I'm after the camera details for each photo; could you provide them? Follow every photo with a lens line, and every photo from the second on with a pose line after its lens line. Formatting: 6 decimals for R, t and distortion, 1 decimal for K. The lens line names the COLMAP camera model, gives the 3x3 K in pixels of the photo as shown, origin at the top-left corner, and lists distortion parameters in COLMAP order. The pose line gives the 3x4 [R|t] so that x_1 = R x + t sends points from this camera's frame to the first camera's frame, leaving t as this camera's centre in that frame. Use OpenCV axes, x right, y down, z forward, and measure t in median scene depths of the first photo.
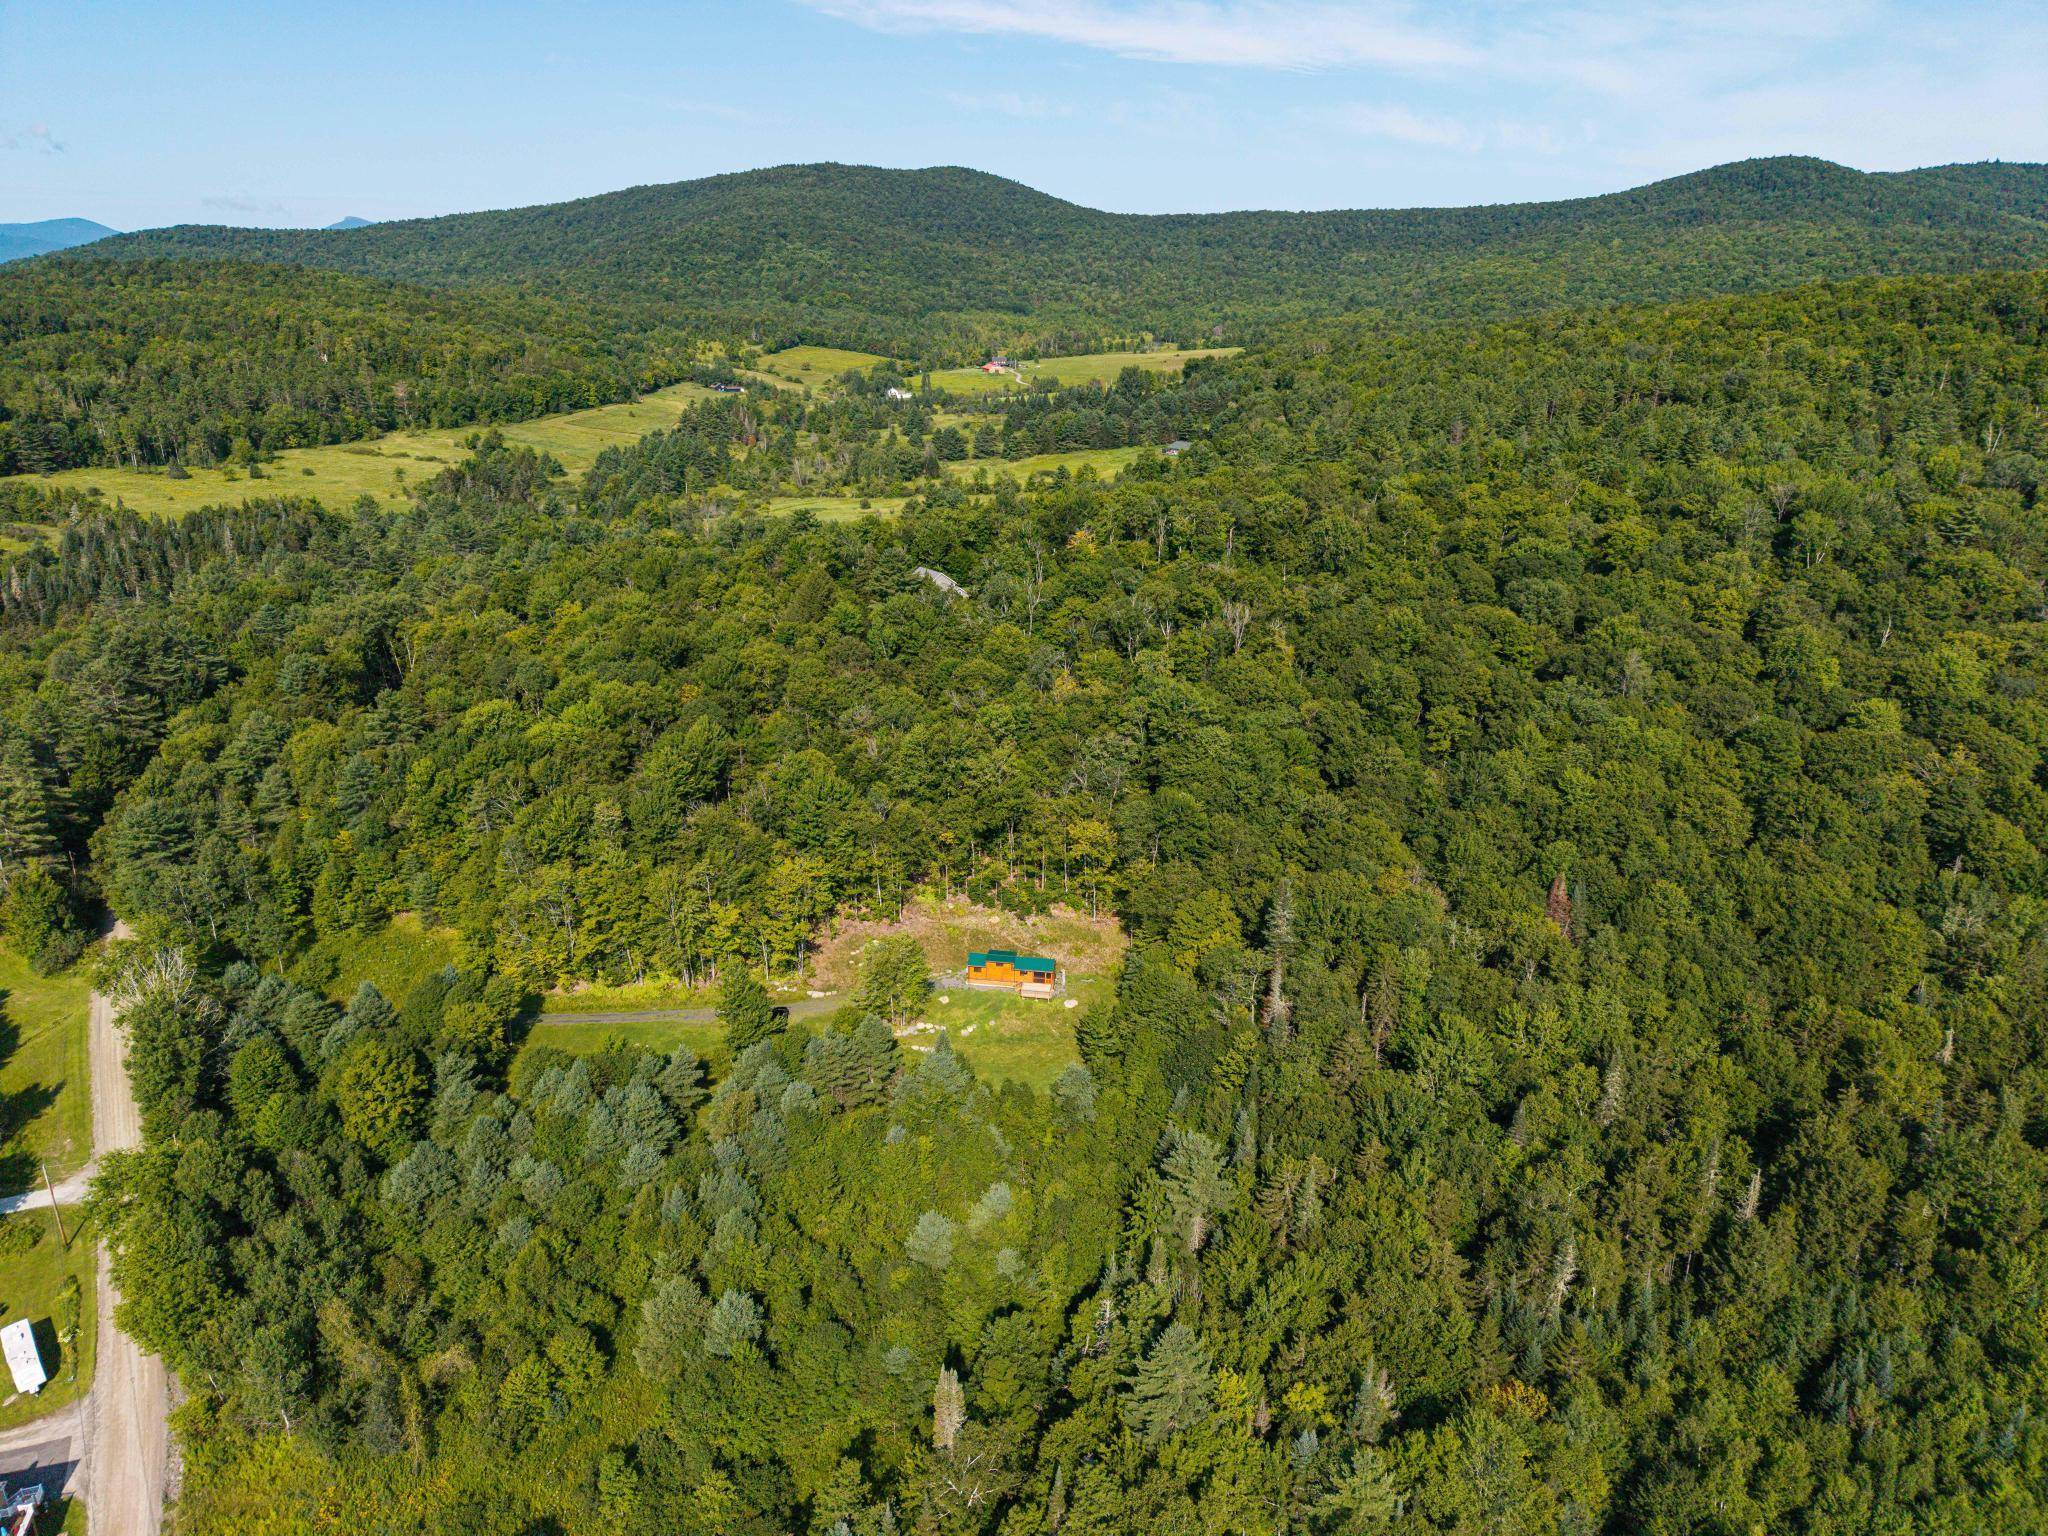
lens RADIAL K [[1400.7, 0, 1024.0], [0, 1400.7, 768.0], [0, 0, 1]] dist [0.017601, -0.013688]
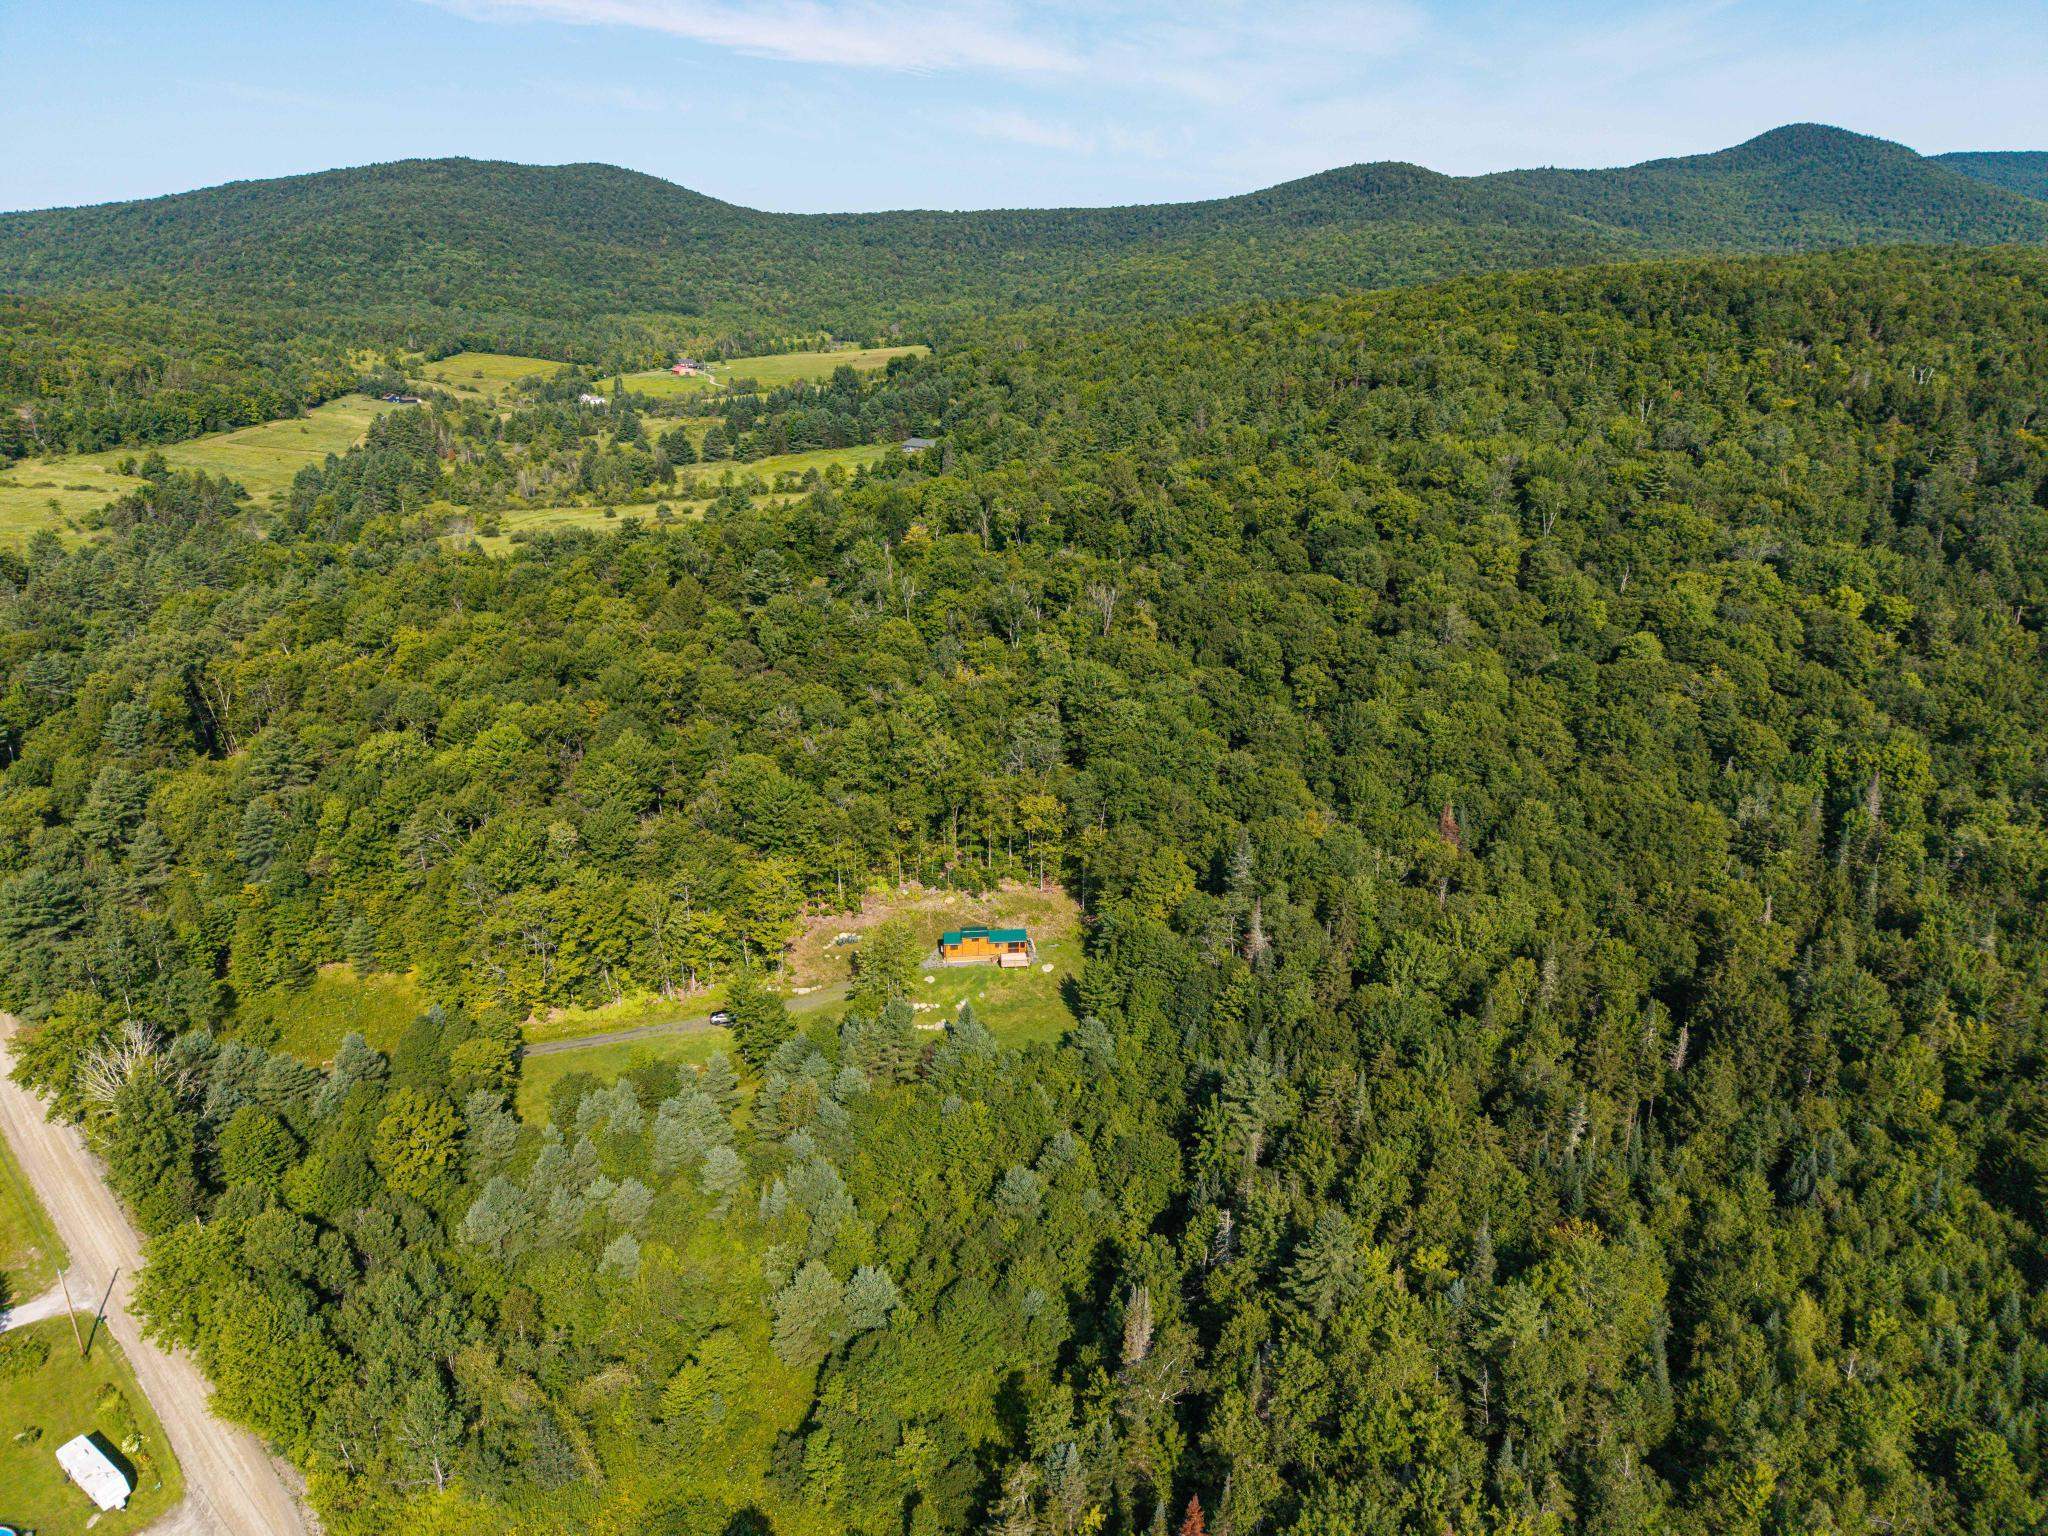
lens RADIAL K [[1400.7, 0, 1024.0], [0, 1400.7, 768.0], [0, 0, 1]] dist [0.017601, -0.013688]
pose [[0.968752, -0.090794, 0.230816, -0.176645], [0.090550, 0.995823, 0.011674, 0.003267], [-0.230911, 0.009591, 0.972927, -0.020682]]
